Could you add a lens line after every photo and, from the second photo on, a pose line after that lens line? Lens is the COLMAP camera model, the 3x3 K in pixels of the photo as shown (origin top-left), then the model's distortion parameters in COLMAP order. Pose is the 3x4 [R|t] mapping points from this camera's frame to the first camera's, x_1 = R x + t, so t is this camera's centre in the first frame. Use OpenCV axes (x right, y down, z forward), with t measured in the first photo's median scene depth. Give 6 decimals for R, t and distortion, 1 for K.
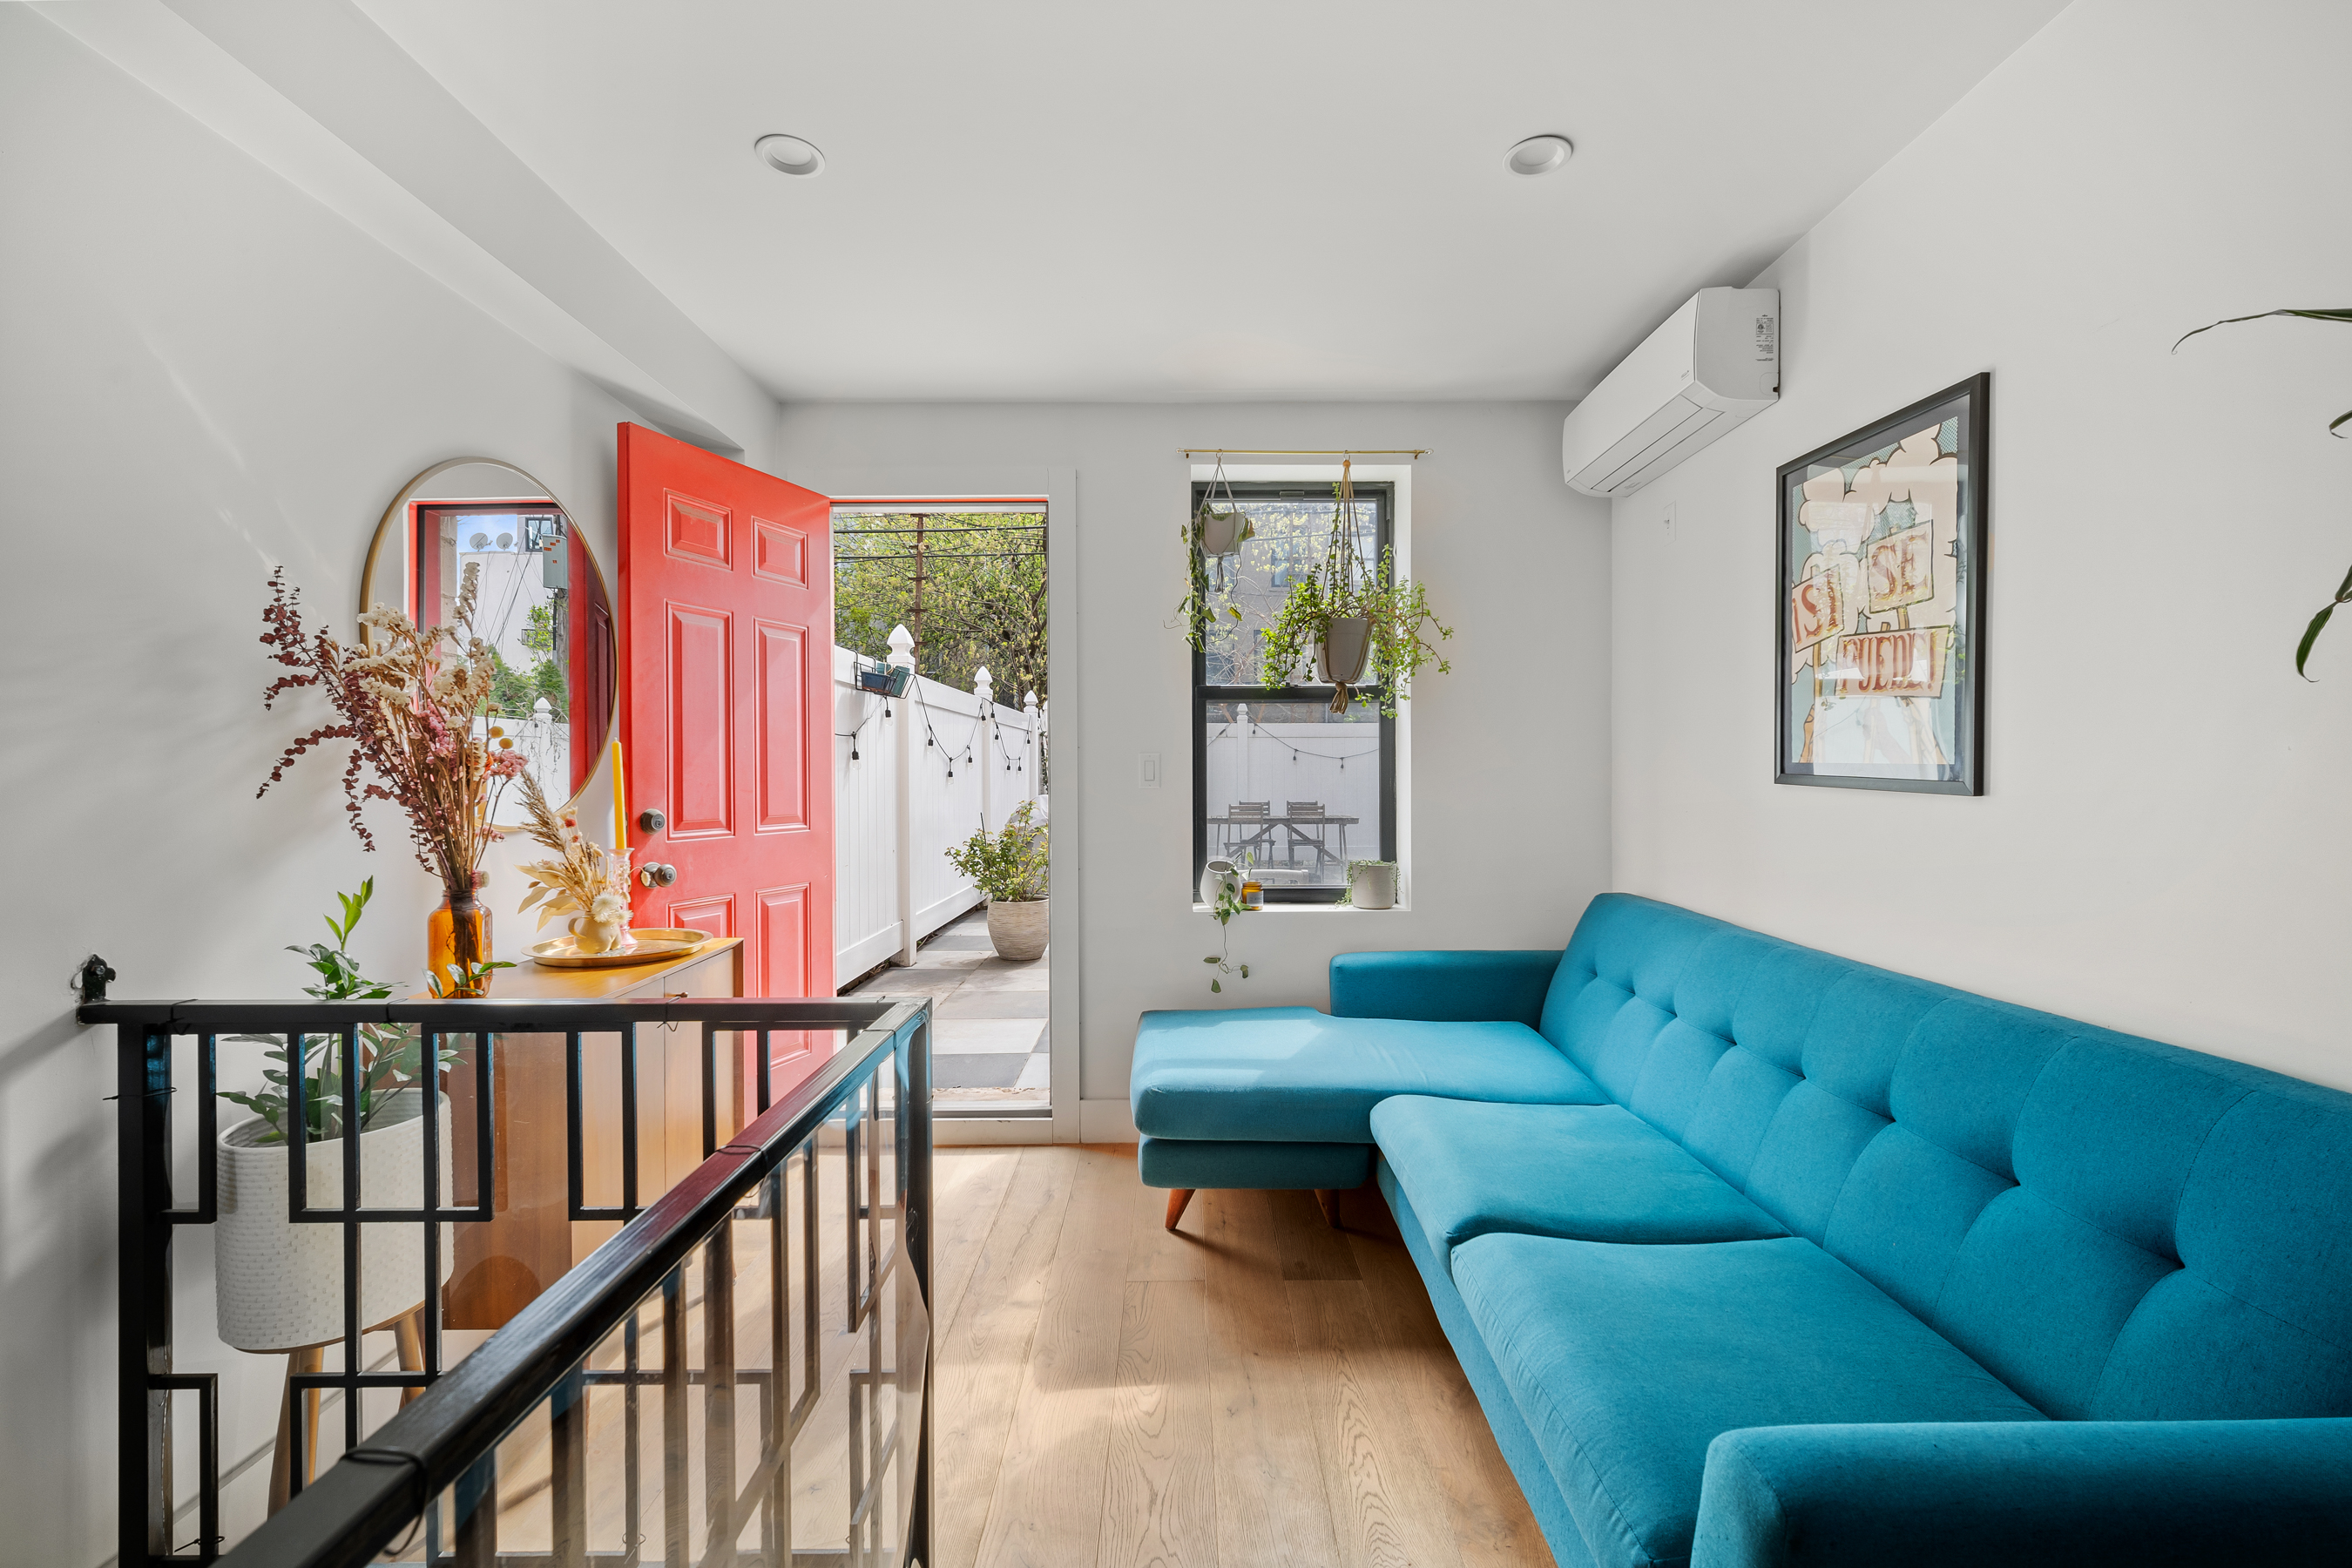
lens RADIAL K [[954.7, 0, 1176.0], [0, 954.7, 784.0], [0, 0, 1]] dist [-0.000801, -0.000058]
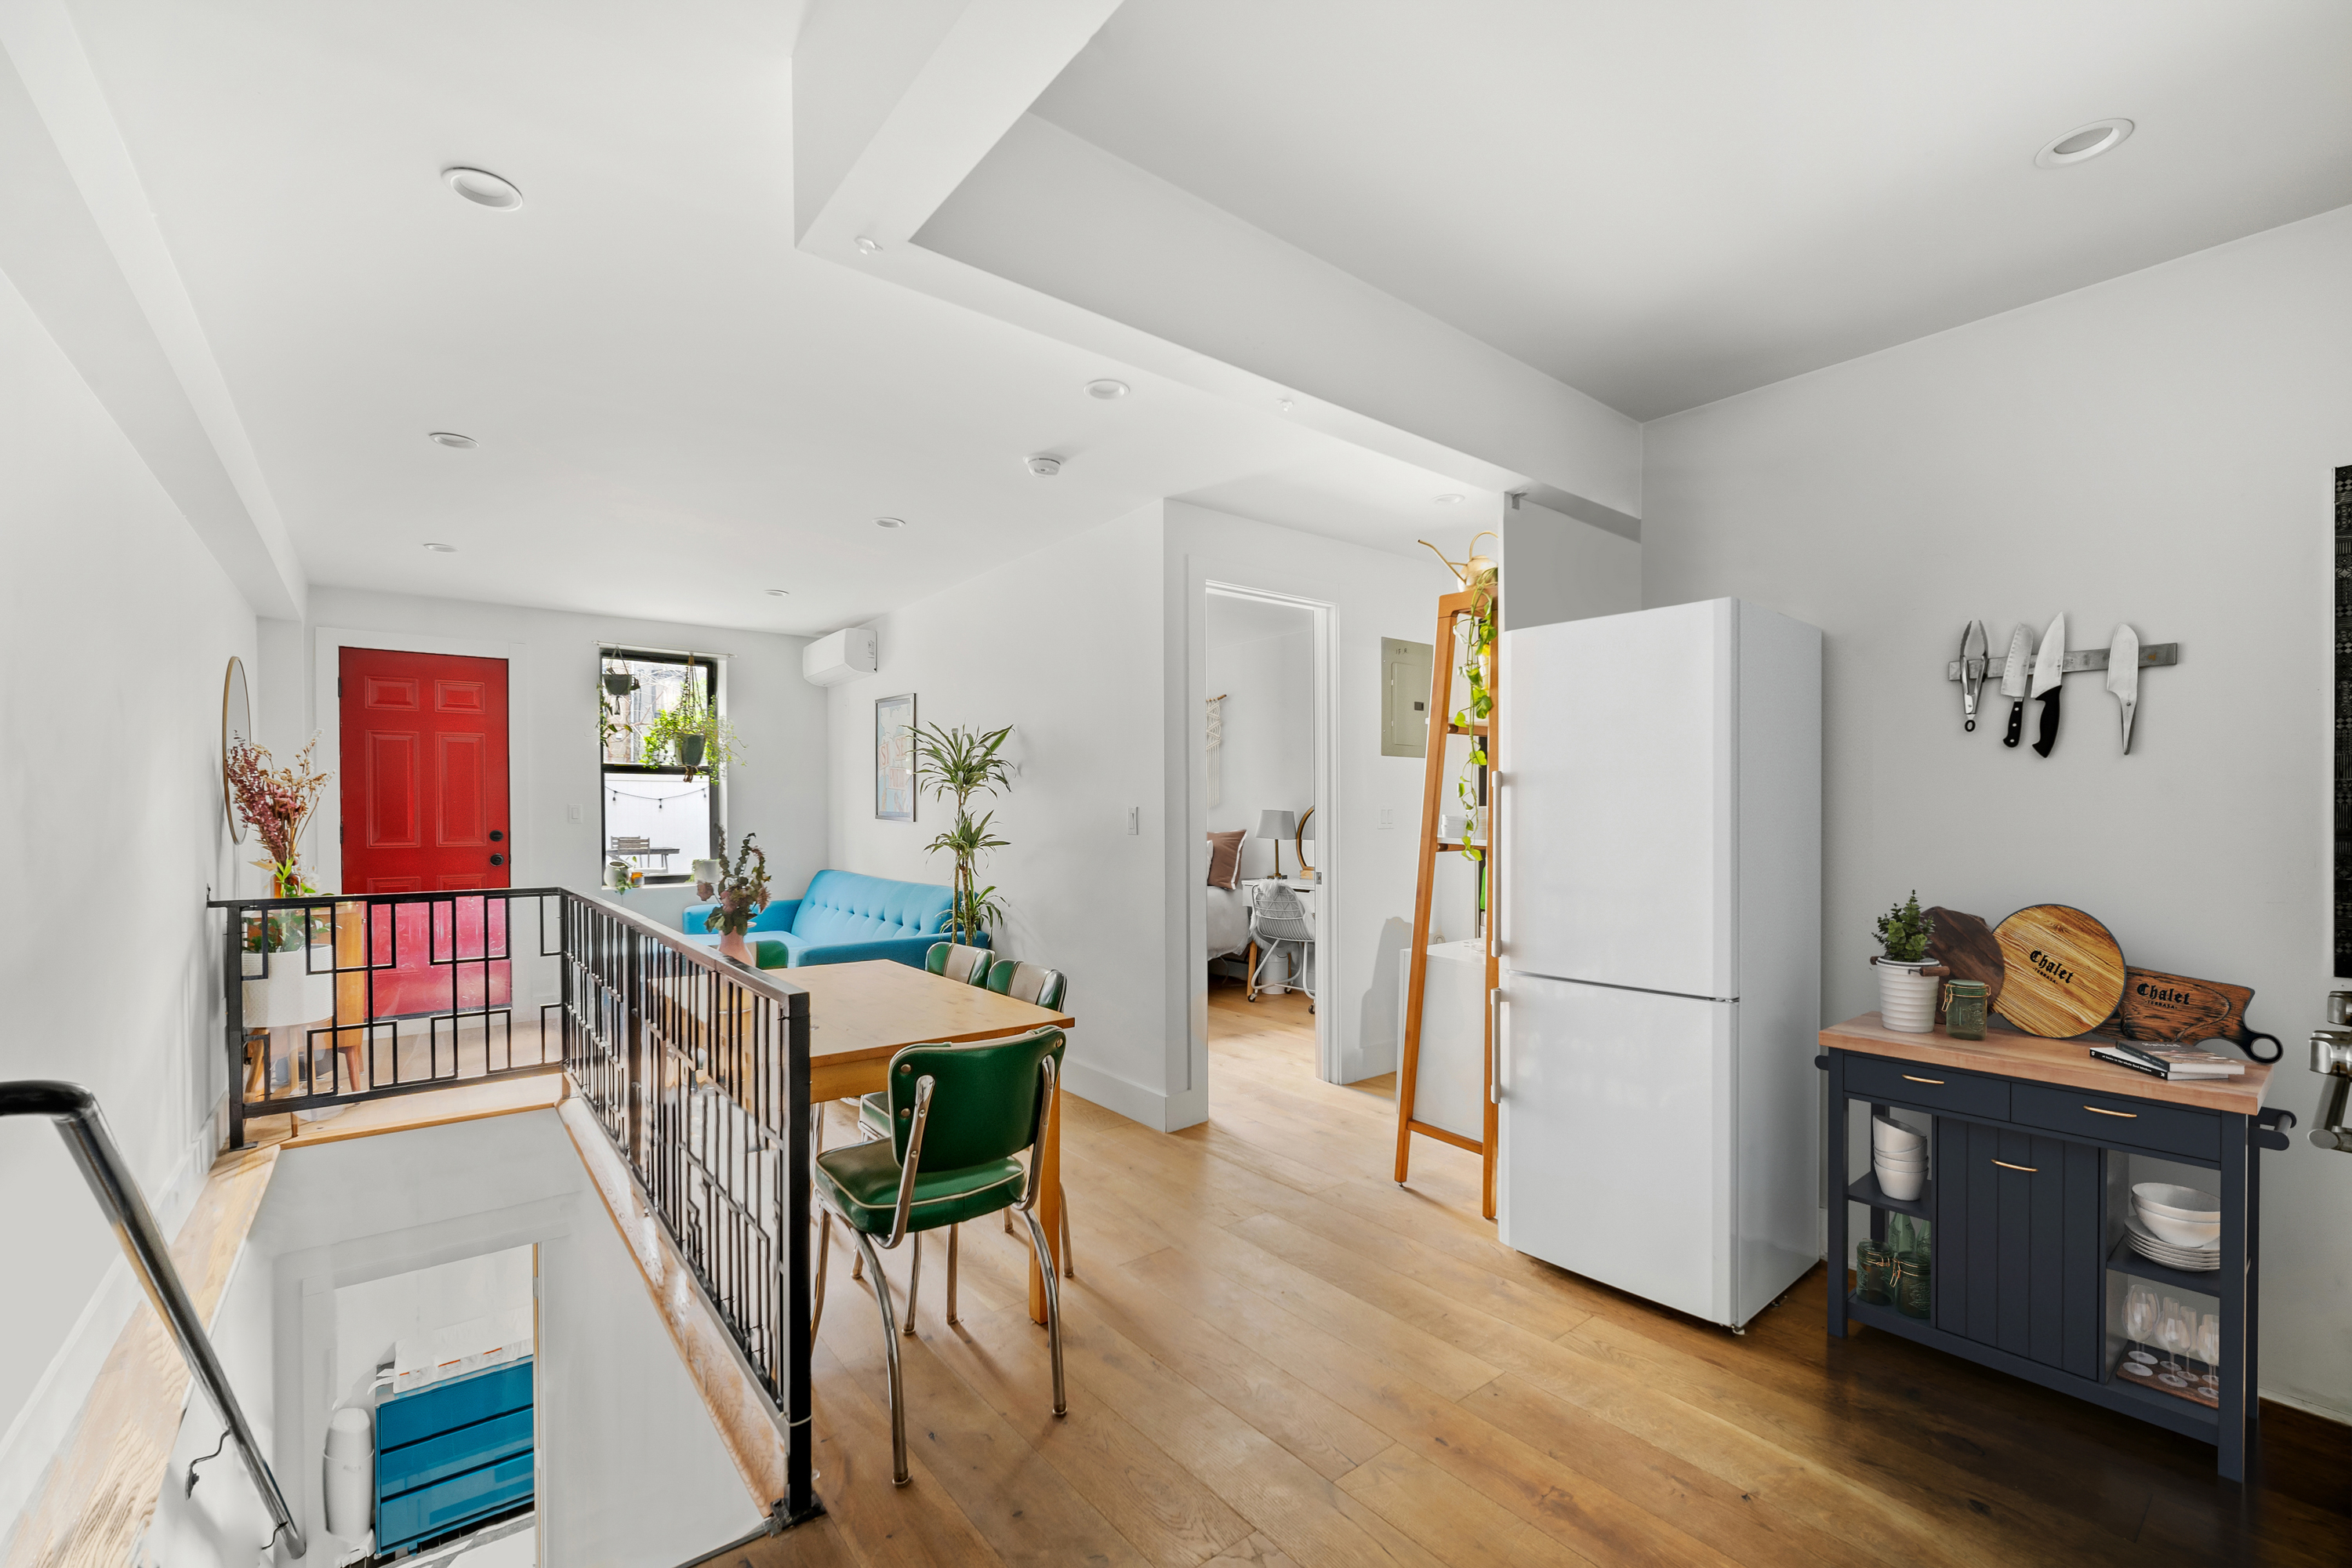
lens RADIAL K [[1006.4, 0, 1175.2], [0, 1006.4, 843.4], [0, 0, 1]] dist [-0.002068, -0.000222]
pose [[0.794346, -0.015818, 0.607260, -0.284614], [-0.001874, 0.999592, 0.028488, -0.008713], [-0.607463, -0.023768, 0.793993, -1.219921]]
